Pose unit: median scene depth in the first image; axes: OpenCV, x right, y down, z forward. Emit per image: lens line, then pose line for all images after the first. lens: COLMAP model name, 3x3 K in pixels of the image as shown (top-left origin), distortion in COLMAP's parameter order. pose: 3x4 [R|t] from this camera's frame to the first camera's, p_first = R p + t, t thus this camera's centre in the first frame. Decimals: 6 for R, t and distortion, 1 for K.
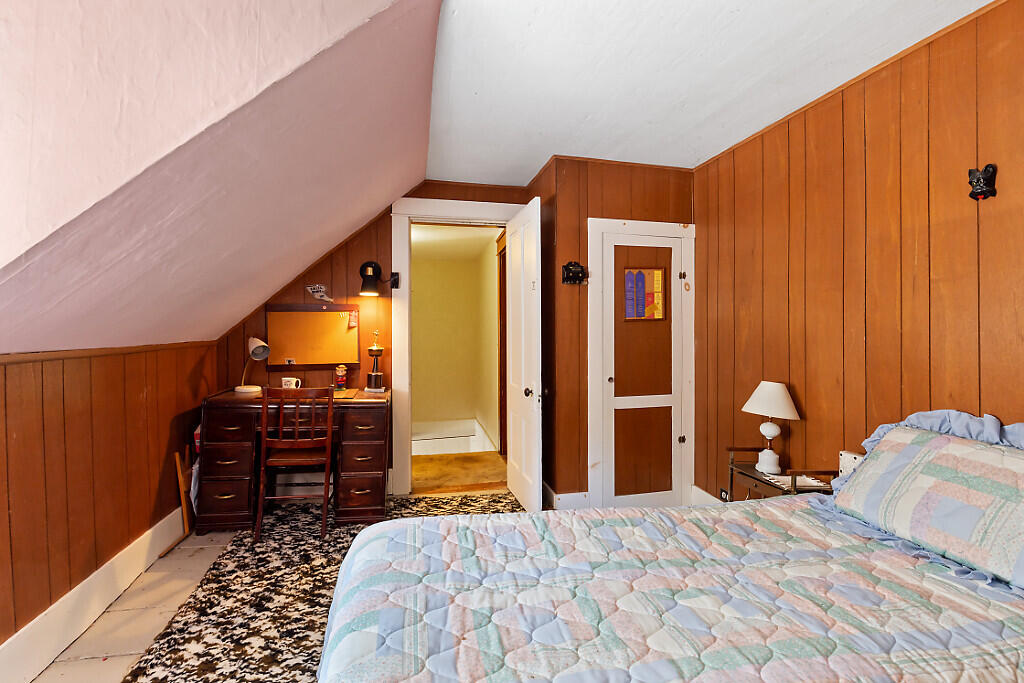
lens RADIAL K [[465.5, 0, 511.8], [0, 465.5, 336.8], [0, 0, 1]] dist [-0.000216, 0.000081]
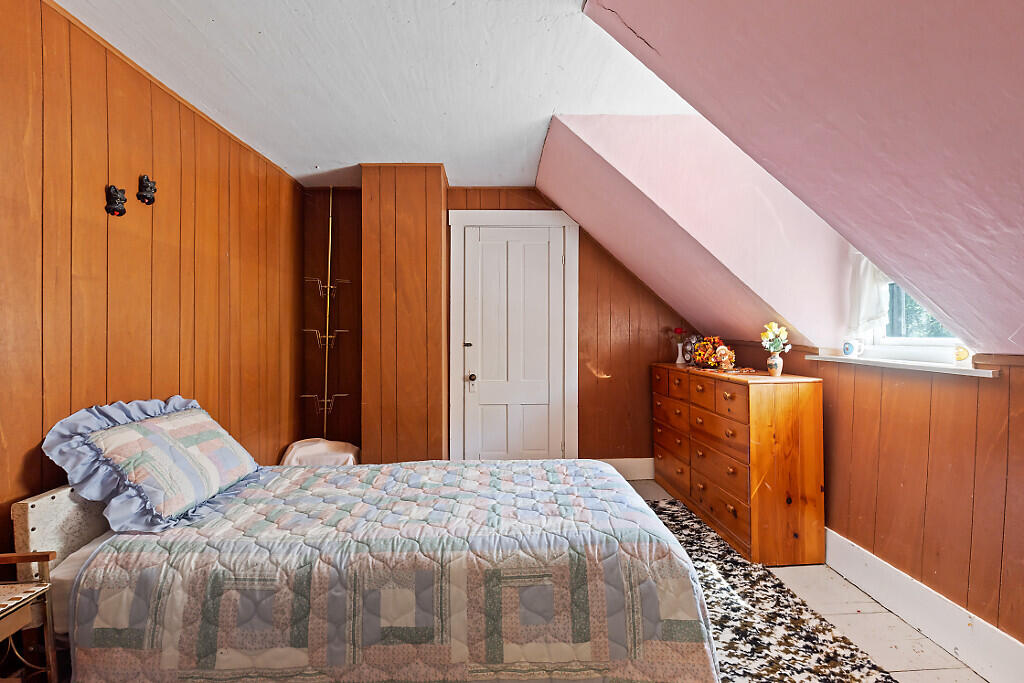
lens RADIAL K [[465.5, 0, 511.8], [0, 465.5, 336.8], [0, 0, 1]] dist [-0.000216, 0.000081]
pose [[-0.980811, 0.007702, 0.194809, -0.166363], [0.008017, 0.999968, 0.000824, 0.010062], [-0.194796, 0.002370, -0.980841, 1.763893]]
